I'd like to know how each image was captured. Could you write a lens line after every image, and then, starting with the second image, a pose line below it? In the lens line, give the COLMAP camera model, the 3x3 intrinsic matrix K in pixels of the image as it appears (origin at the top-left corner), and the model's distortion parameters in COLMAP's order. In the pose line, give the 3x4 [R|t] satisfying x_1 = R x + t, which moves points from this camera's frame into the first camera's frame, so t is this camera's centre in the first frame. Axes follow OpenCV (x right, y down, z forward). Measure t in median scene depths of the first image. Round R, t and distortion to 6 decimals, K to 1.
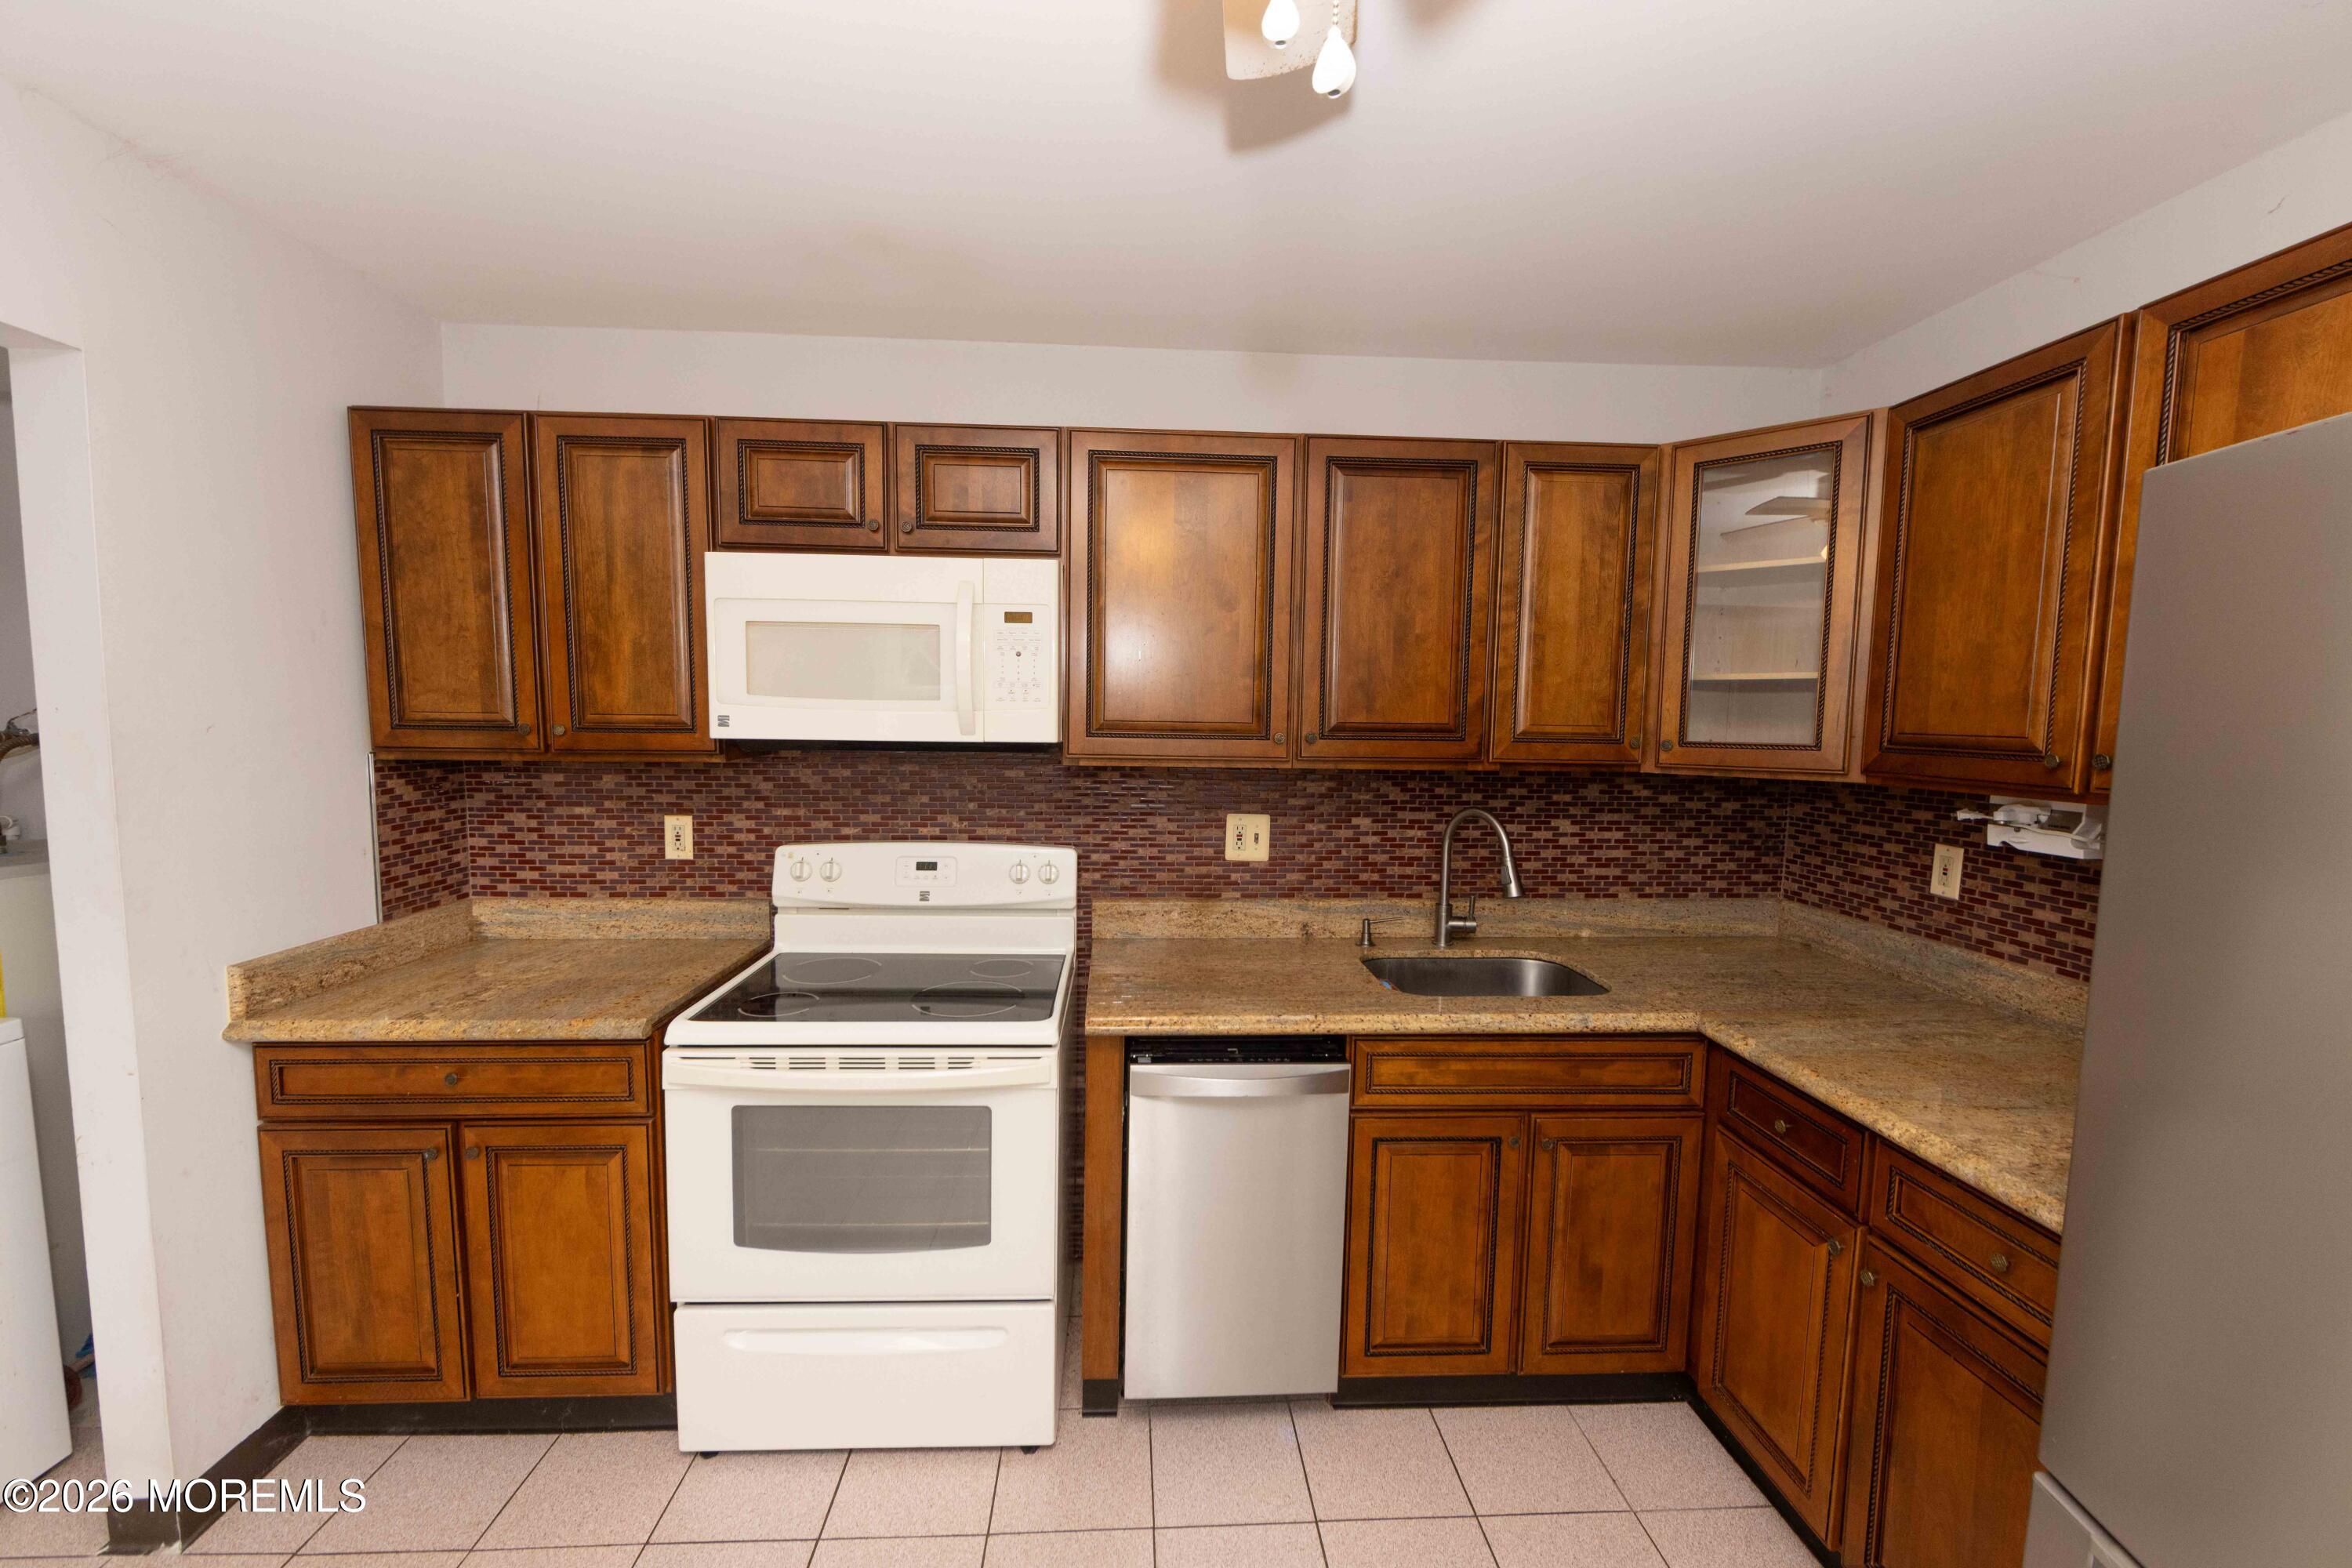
lens RADIAL K [[926.1, 0, 1174.4], [0, 926.1, 791.6], [0, 0, 1]] dist [-0.004359, -0.000361]
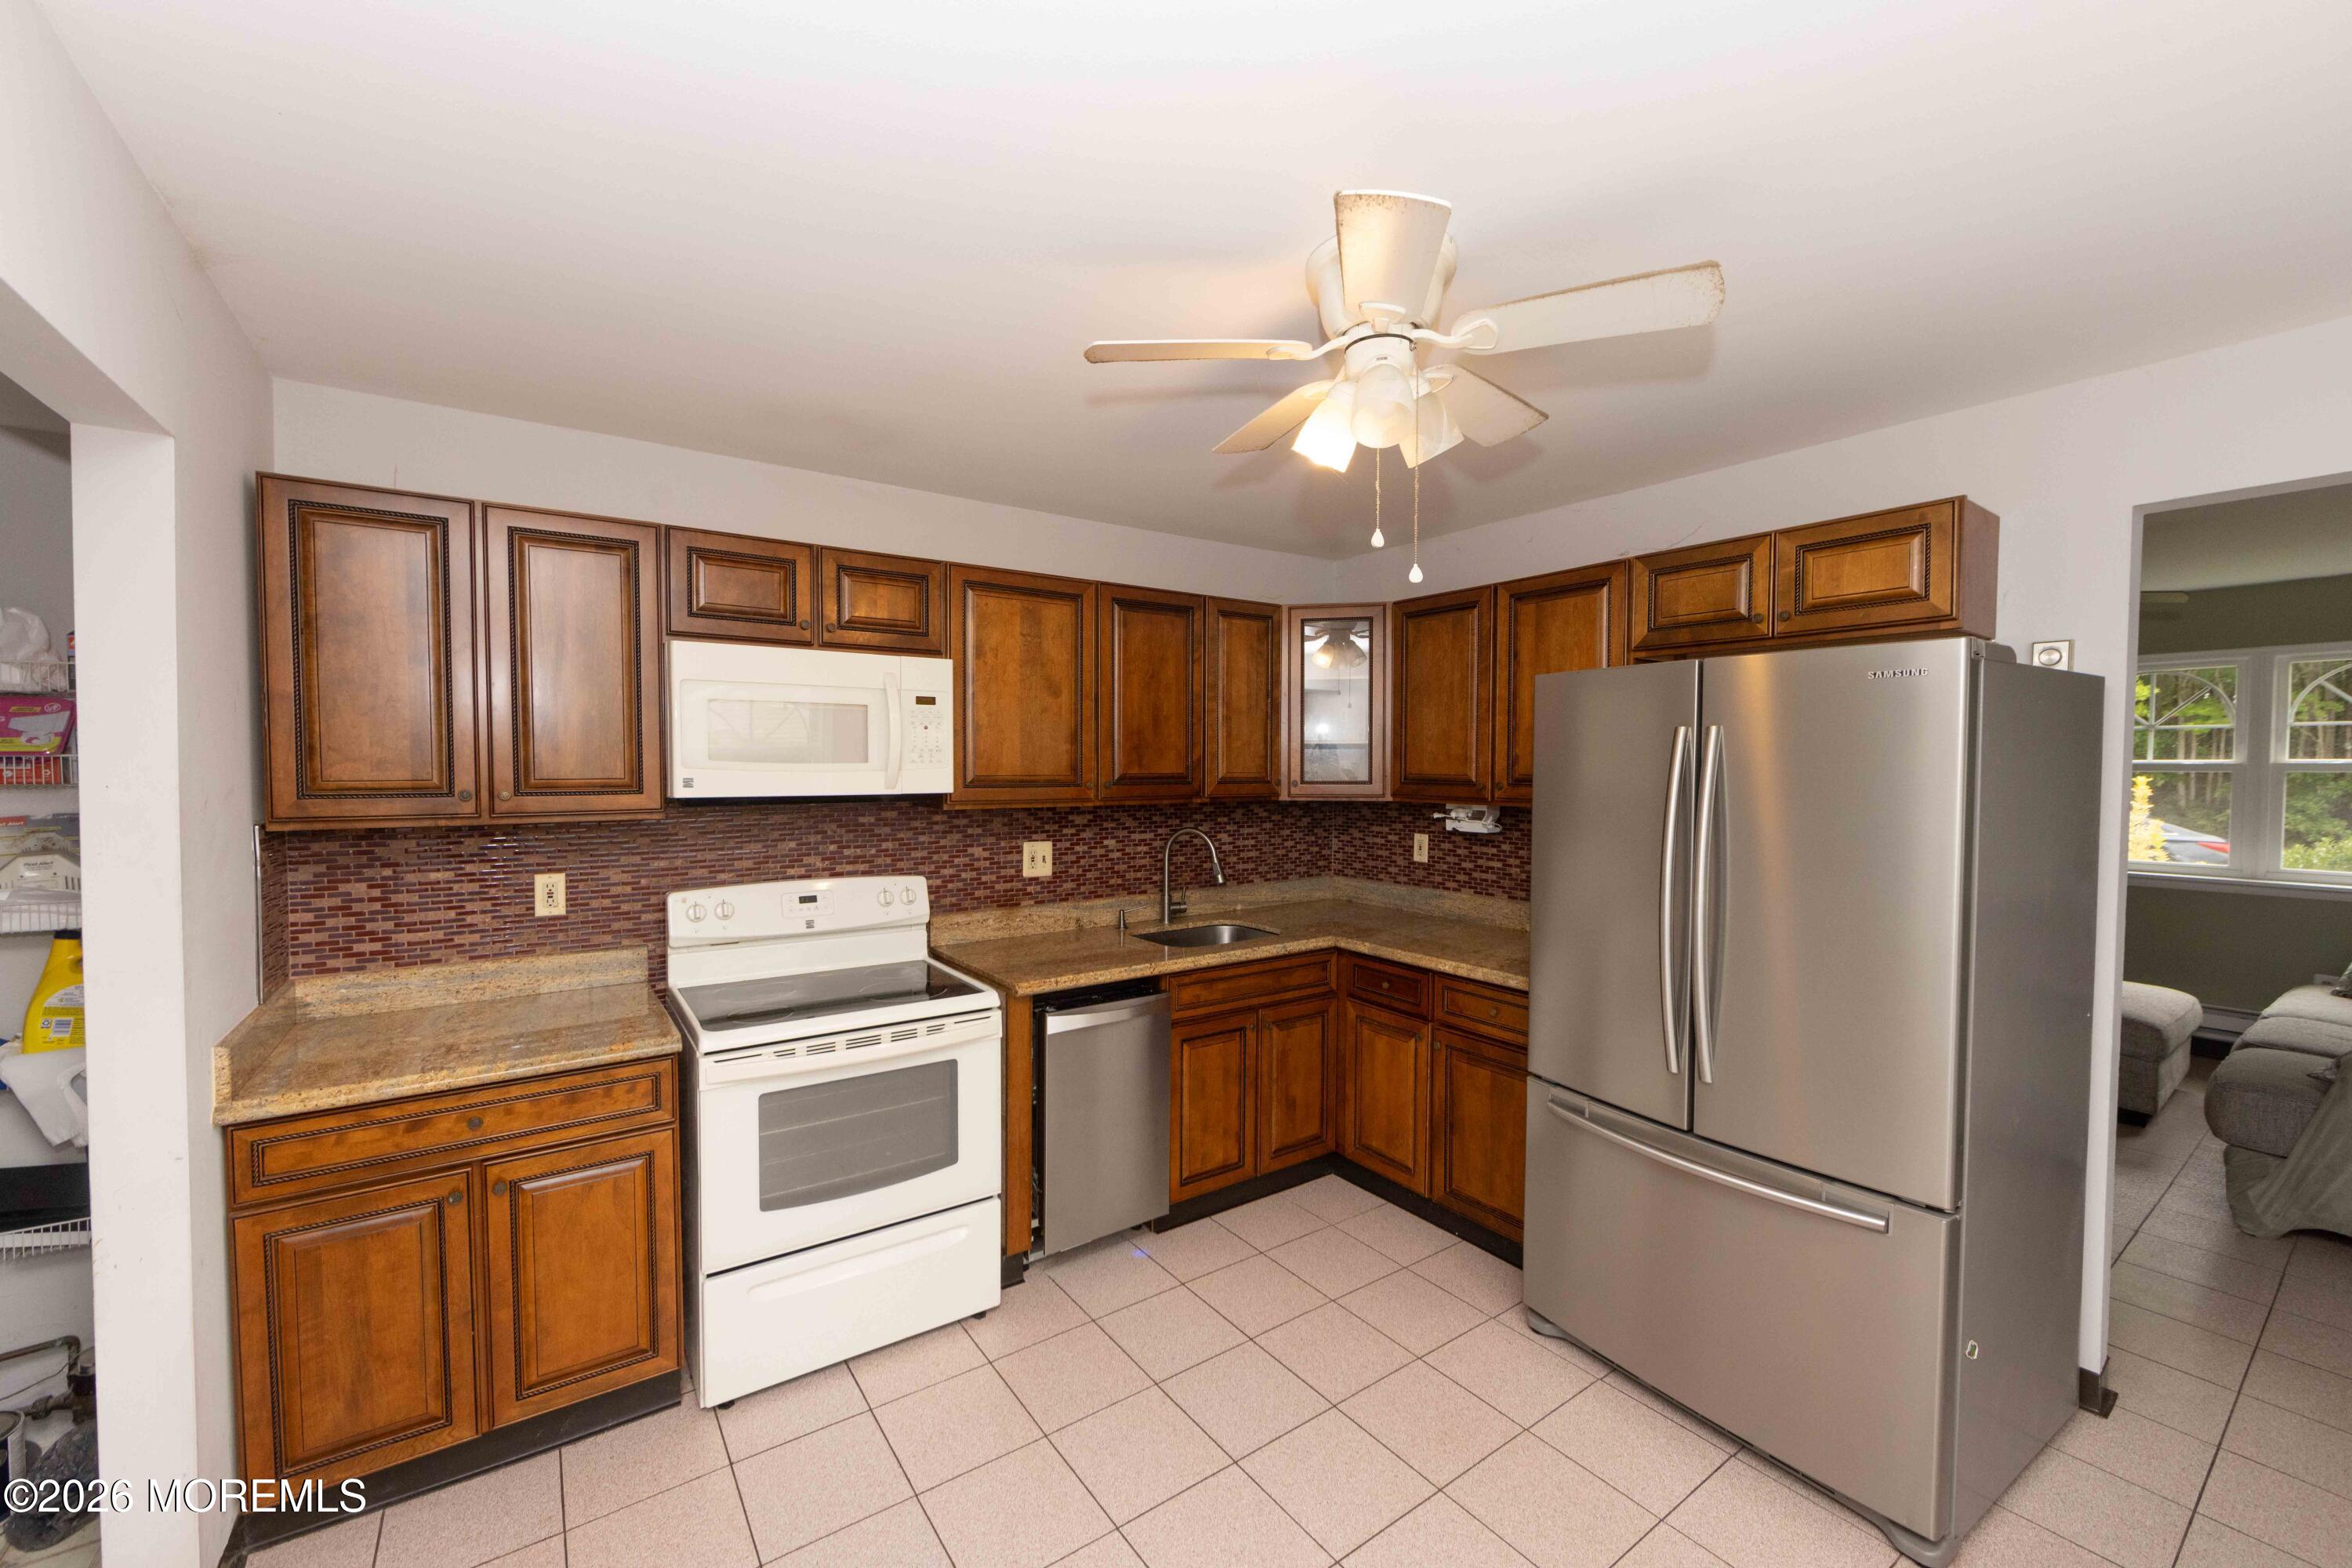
lens RADIAL K [[926.1, 0, 1173.6], [0, 926.1, 788.9], [0, 0, 1]] dist [-0.004359, -0.000361]
pose [[0.844981, -0.028039, 0.534061, -0.597333], [0.055680, 0.997810, -0.035710, 0.007885], [-0.531890, 0.059911, 0.844691, -0.324400]]
